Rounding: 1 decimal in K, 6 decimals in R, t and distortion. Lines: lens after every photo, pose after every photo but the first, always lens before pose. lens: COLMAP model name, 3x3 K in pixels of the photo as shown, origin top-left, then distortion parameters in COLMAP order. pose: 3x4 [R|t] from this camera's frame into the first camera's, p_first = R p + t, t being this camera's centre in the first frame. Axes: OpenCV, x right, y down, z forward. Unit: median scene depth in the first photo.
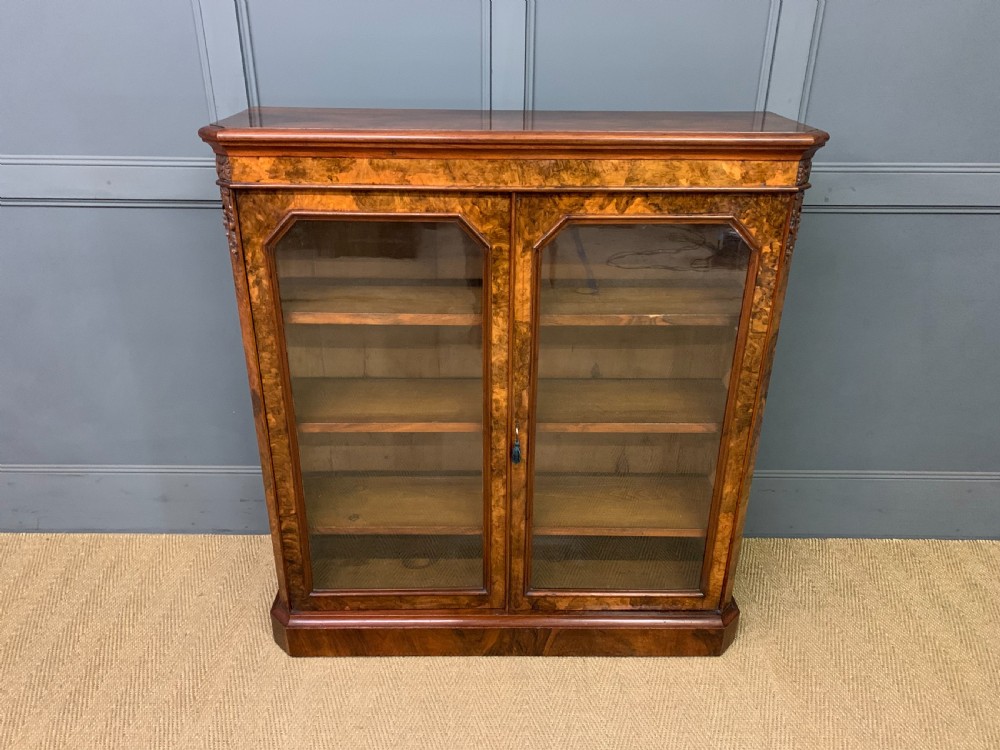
lens RADIAL K [[770.2, 0, 494.4], [0, 770.2, 374.2], [0, 0, 1]] dist [0.025733, -0.040584]
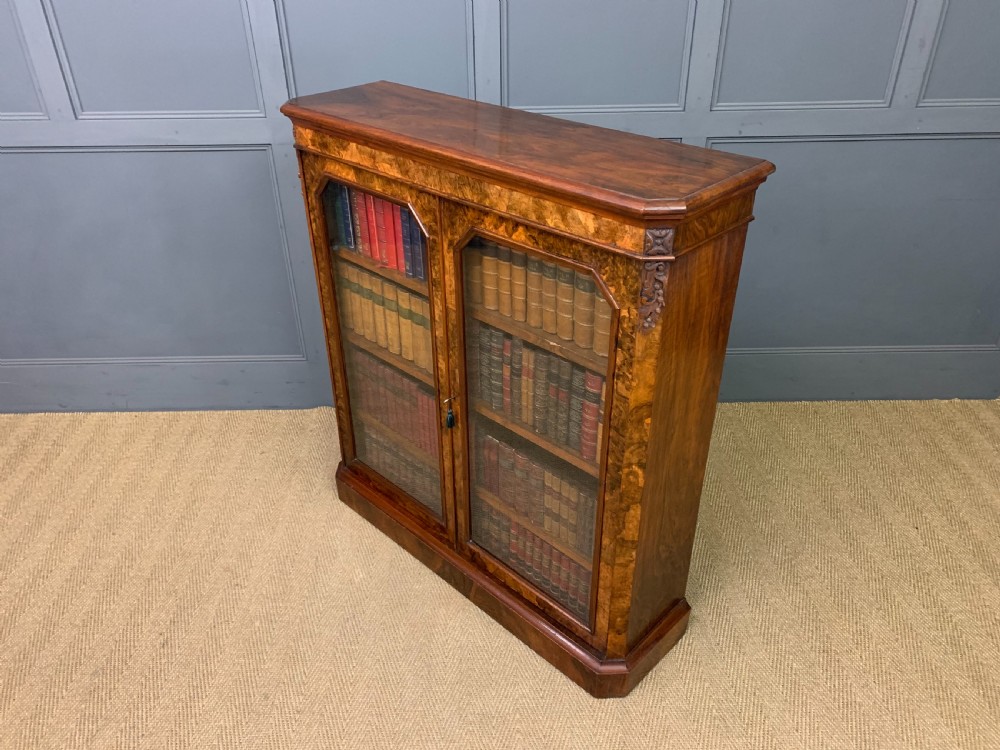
lens RADIAL K [[770.0, 0, 503.6], [0, 770.0, 373.1], [0, 0, 1]] dist [0.028426, -0.044078]
pose [[0.714659, 0.353017, -0.603855, 0.836886], [-0.287141, 0.935269, 0.206933, -0.245104], [0.637818, 0.025505, 0.769764, 0.195628]]
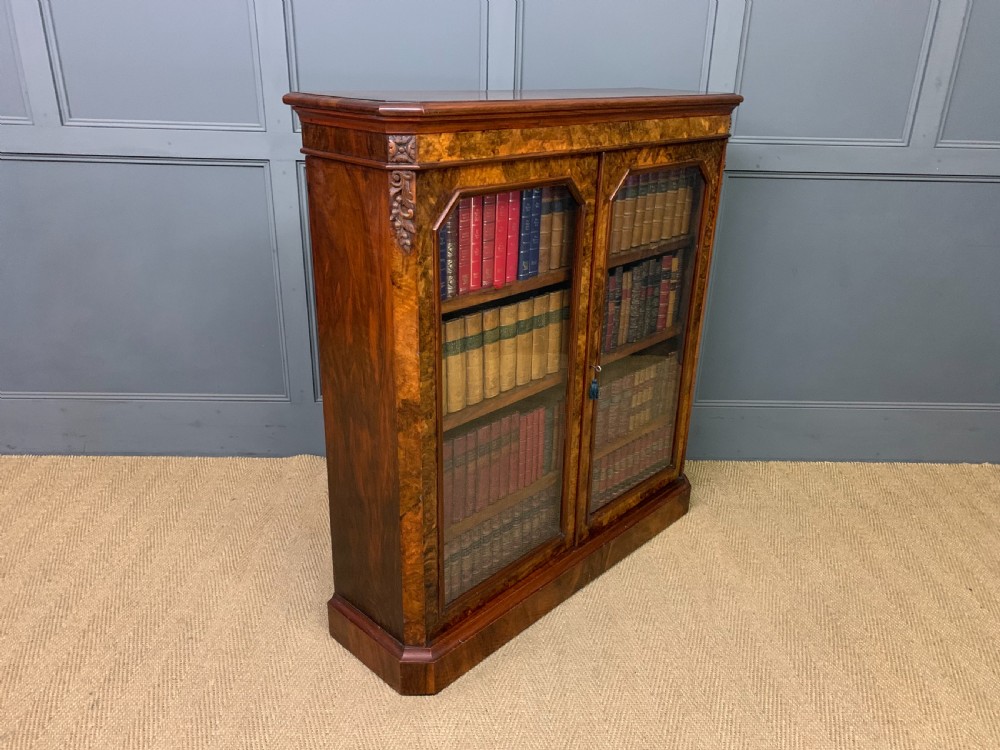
lens RADIAL K [[770.0, 0, 503.6], [0, 770.0, 373.1], [0, 0, 1]] dist [0.028426, -0.044078]
pose [[0.697127, -0.264745, 0.666276, -0.901722], [0.287267, 0.954608, 0.078744, -0.052145], [-0.656880, 0.136505, 0.741536, 0.278609]]
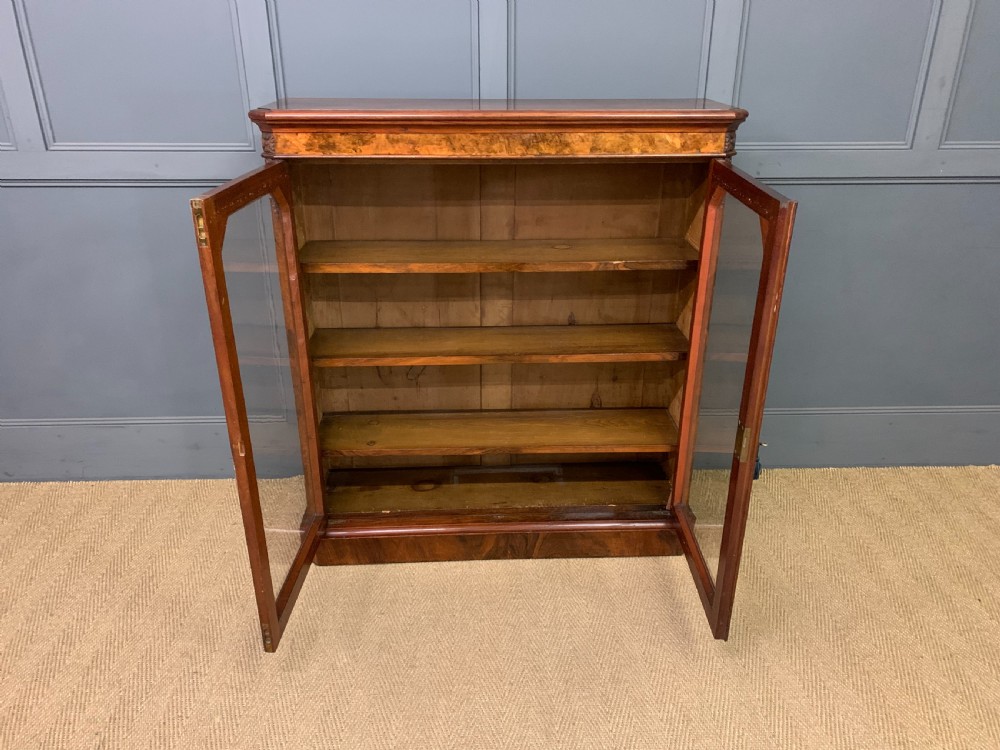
lens RADIAL K [[770.0, 0, 503.6], [0, 770.0, 373.1], [0, 0, 1]] dist [0.028426, -0.044078]
pose [[0.999122, -0.020686, 0.036433, -0.024300], [0.021474, 0.999541, -0.021388, 0.132969], [-0.035974, 0.022152, 0.999107, -0.237709]]
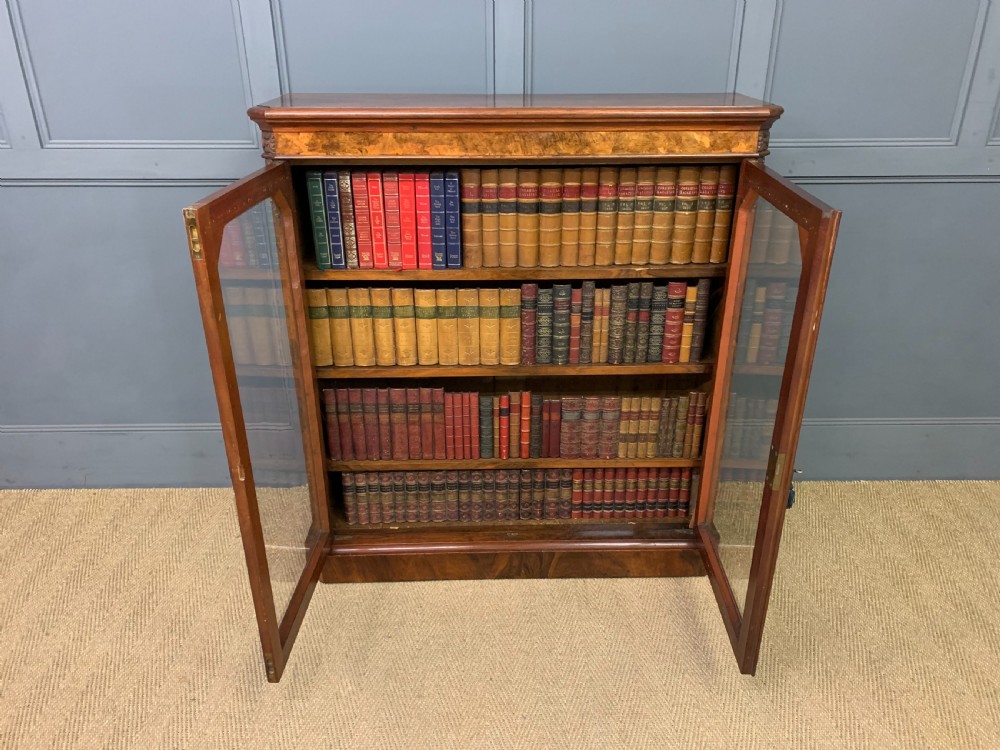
lens RADIAL K [[770.0, 0, 503.6], [0, 770.0, 373.1], [0, 0, 1]] dist [0.028426, -0.044078]
pose [[0.999781, -0.015576, 0.014004, -0.016575], [0.015668, 0.999856, -0.006505, 0.090943], [-0.013900, 0.006723, 0.999881, -0.163515]]
